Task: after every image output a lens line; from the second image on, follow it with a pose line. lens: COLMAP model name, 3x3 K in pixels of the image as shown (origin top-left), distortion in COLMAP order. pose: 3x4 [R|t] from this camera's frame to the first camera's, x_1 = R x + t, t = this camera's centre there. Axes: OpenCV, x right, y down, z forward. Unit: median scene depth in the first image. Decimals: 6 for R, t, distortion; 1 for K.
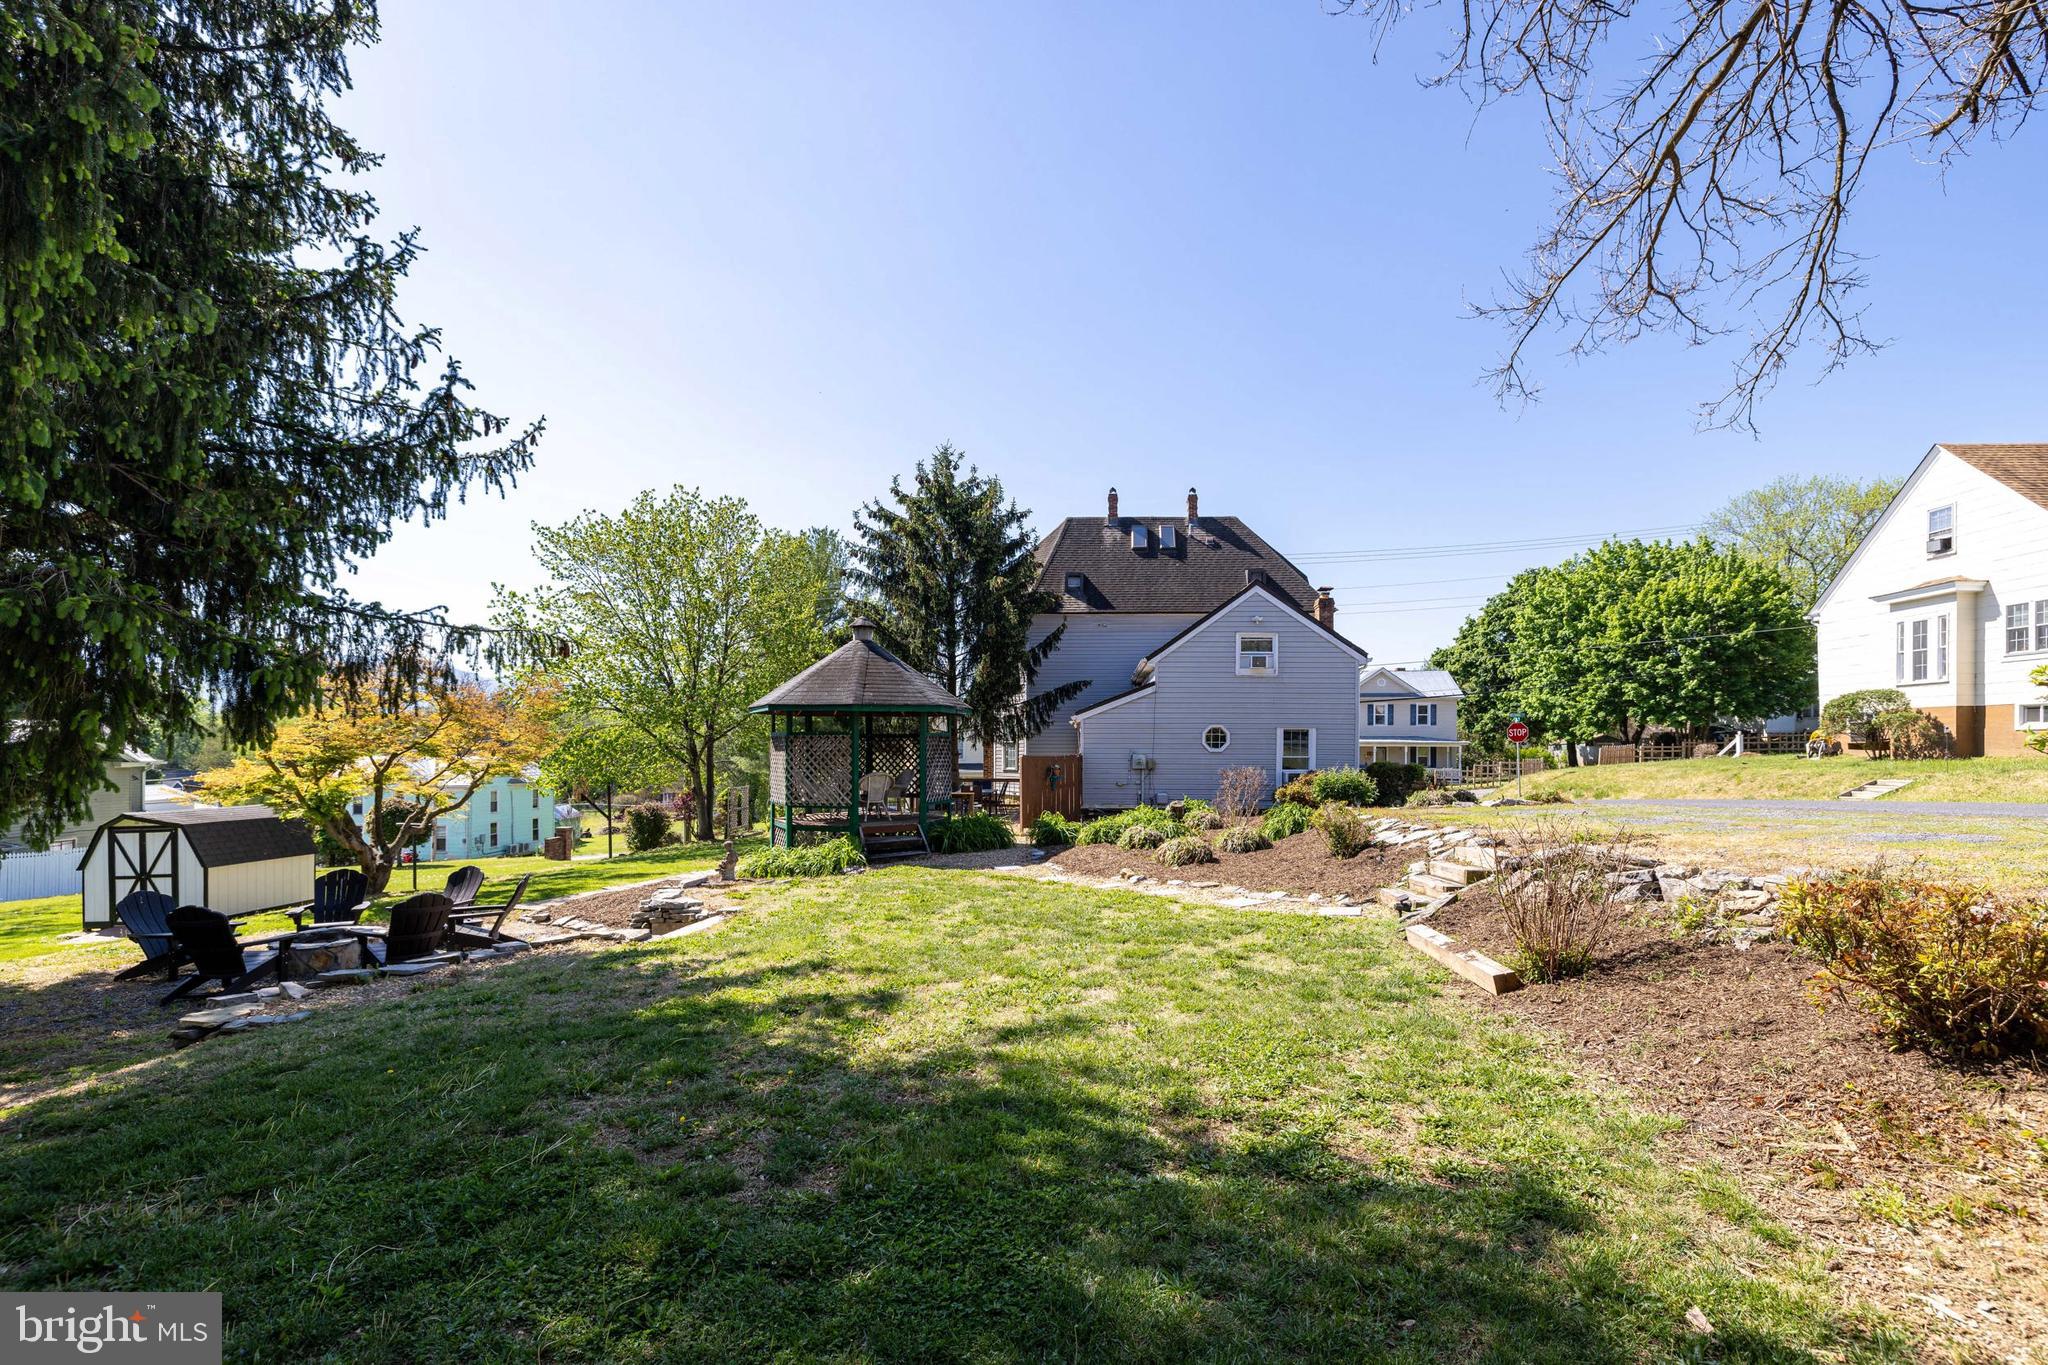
lens RADIAL K [[885.1, 0, 1070.3], [0, 885.1, 747.0], [0, 0, 1]] dist [0.000598, 0.000000]
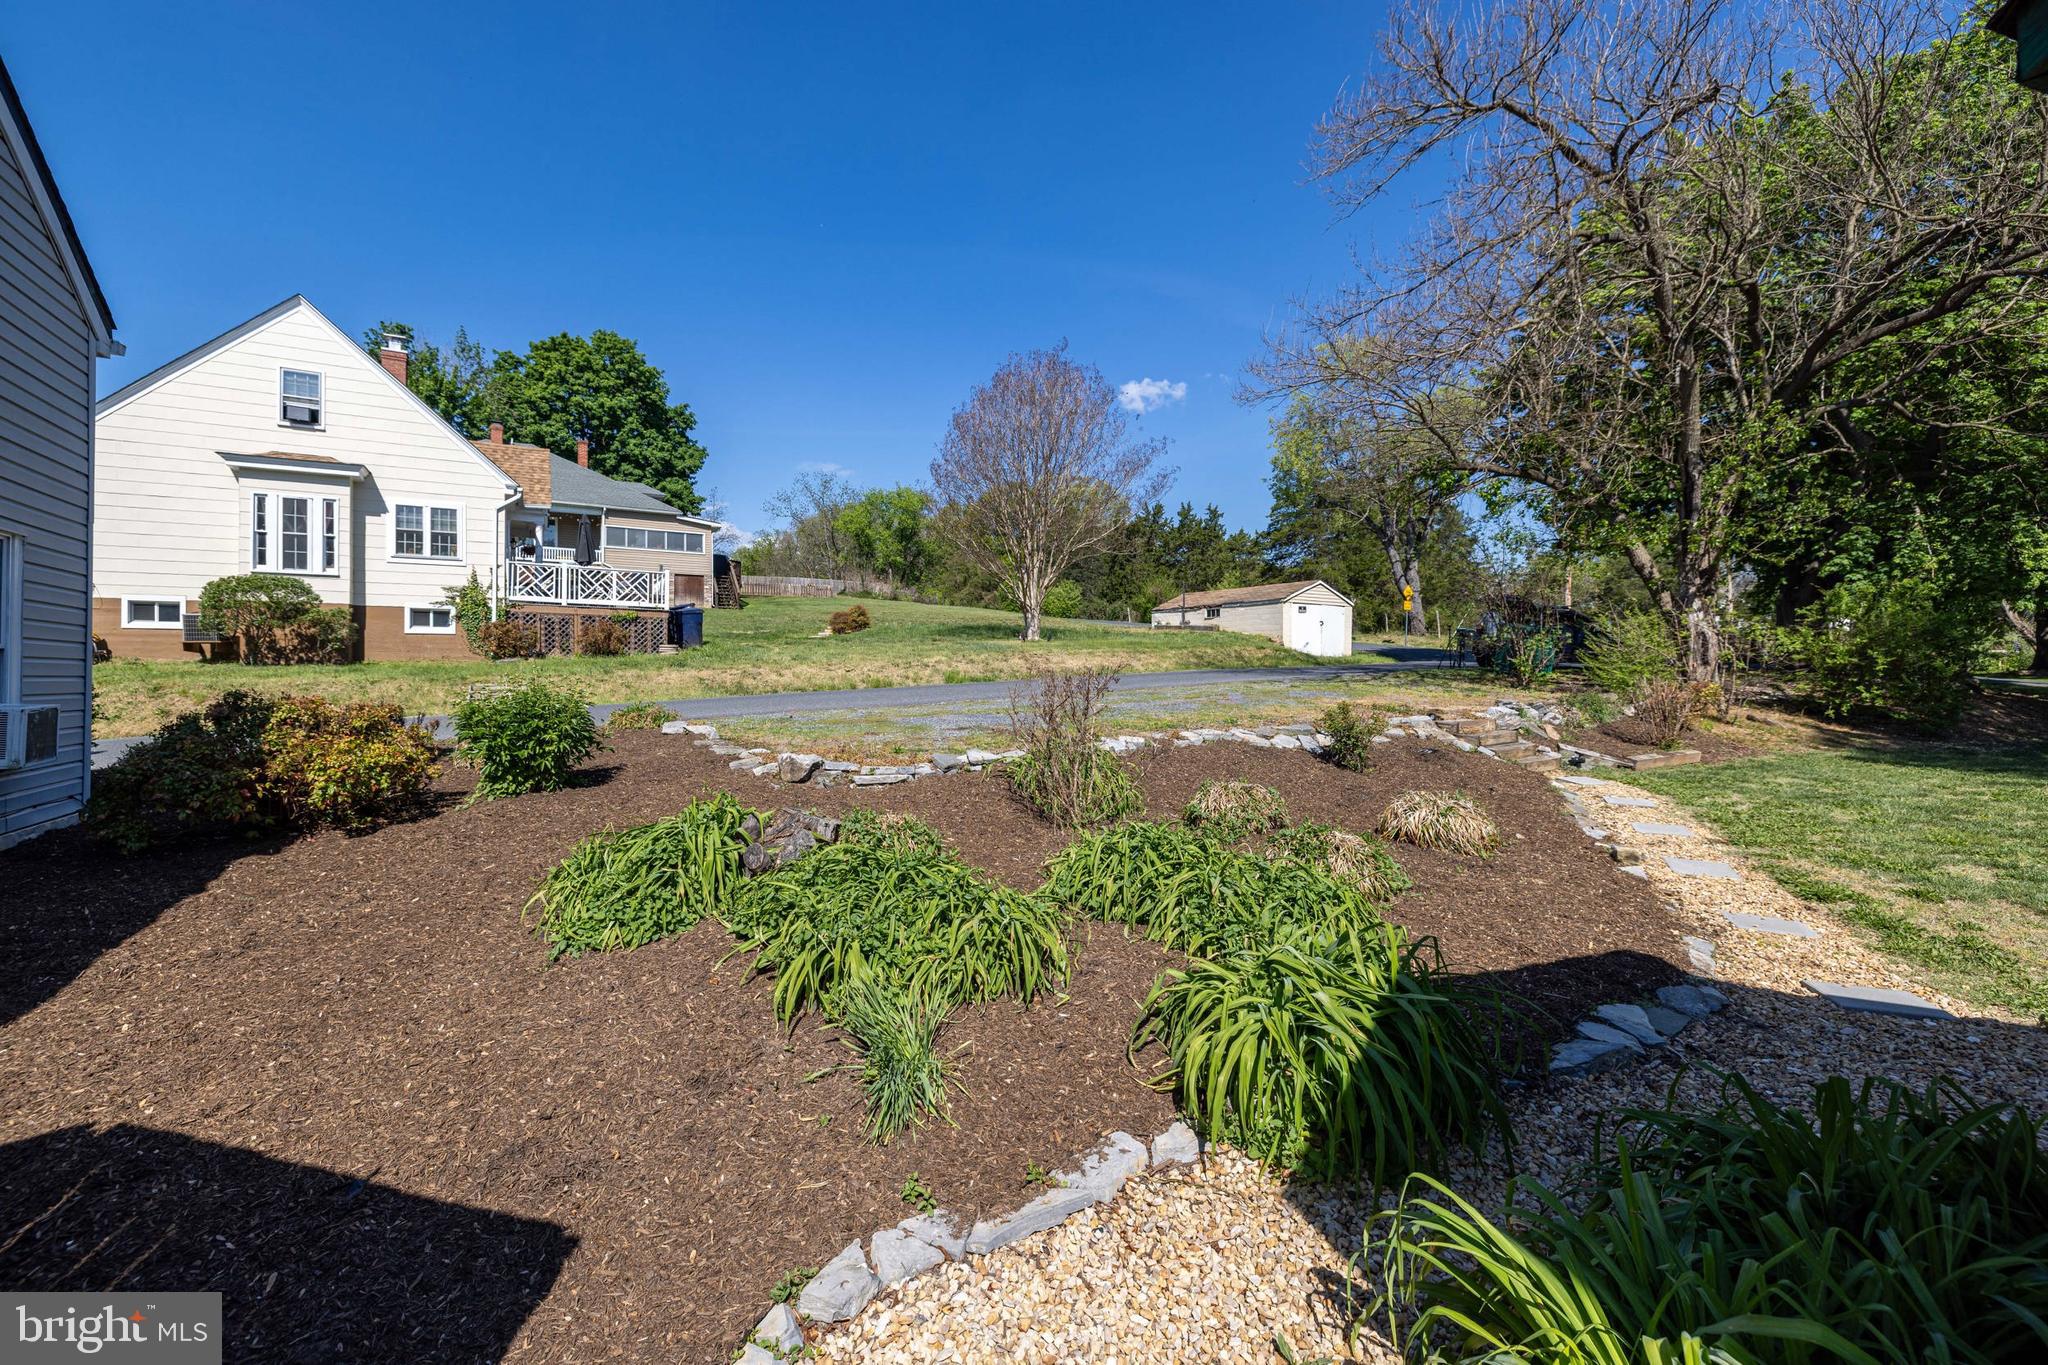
lens RADIAL K [[852.4, 0, 1029.1], [0, 852.4, 674.4], [0, 0, 1]] dist [-0.000259, 0.000223]
pose [[-0.526846, -0.008095, 0.849922, -0.083296], [-0.004255, 0.999967, 0.006887, 0.013822], [-0.849950, 0.000012, -0.526863, 0.723106]]
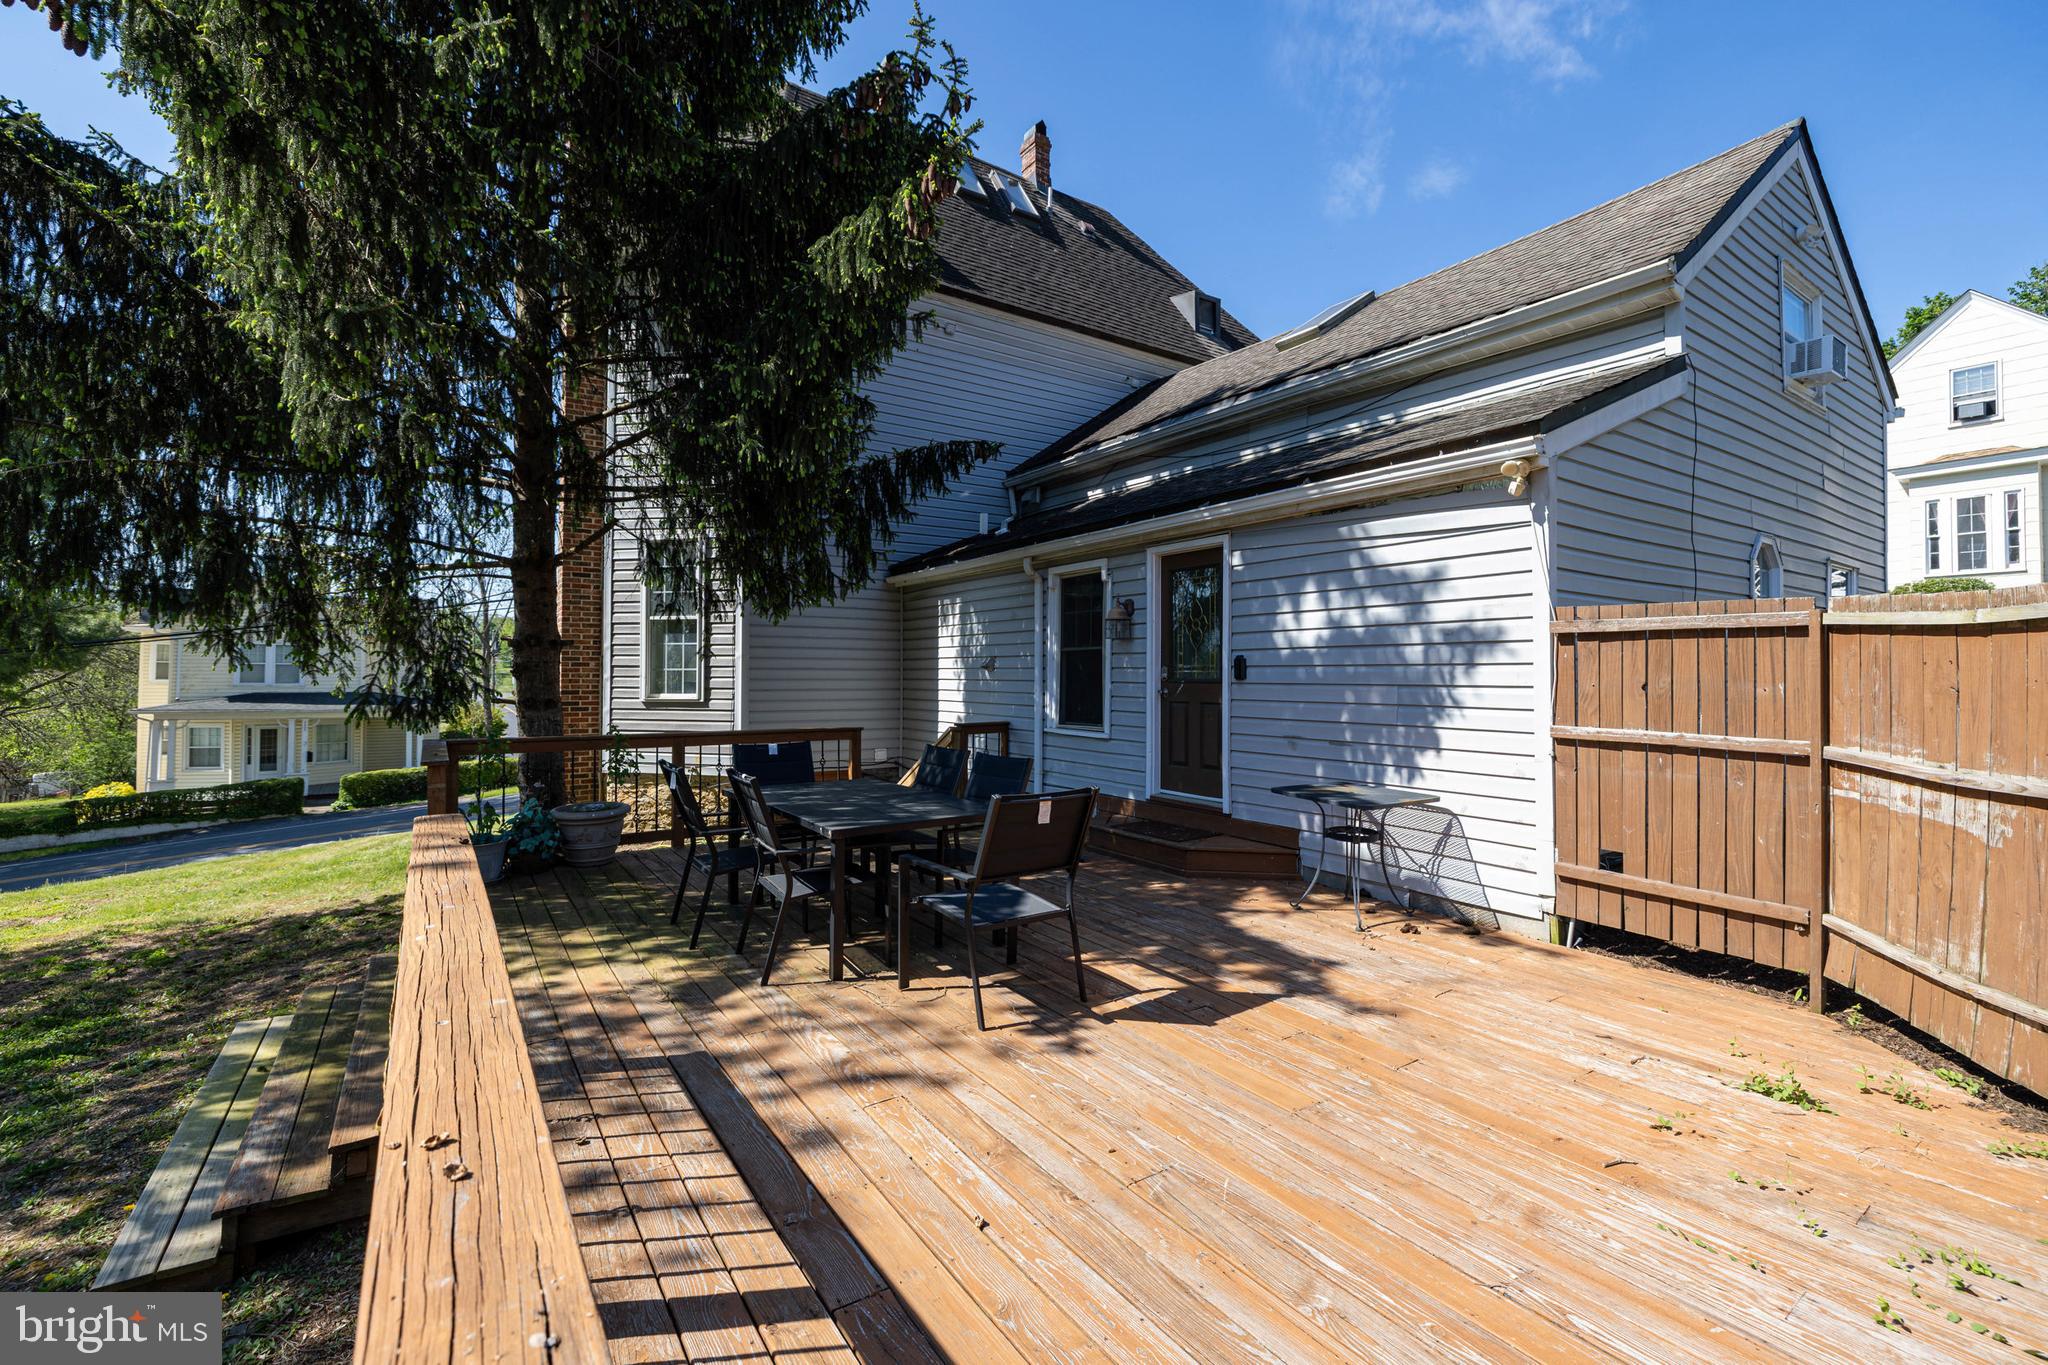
lens RADIAL K [[866.0, 0, 1025.1], [0, 866.0, 652.7], [0, 0, 1]] dist [0.000909, 0.000133]
pose [[0.806273, 0.015448, 0.591342, -0.183177], [-0.000494, 0.999676, -0.025441, 0.019082], [-0.591543, 0.020220, 0.806020, 0.753331]]
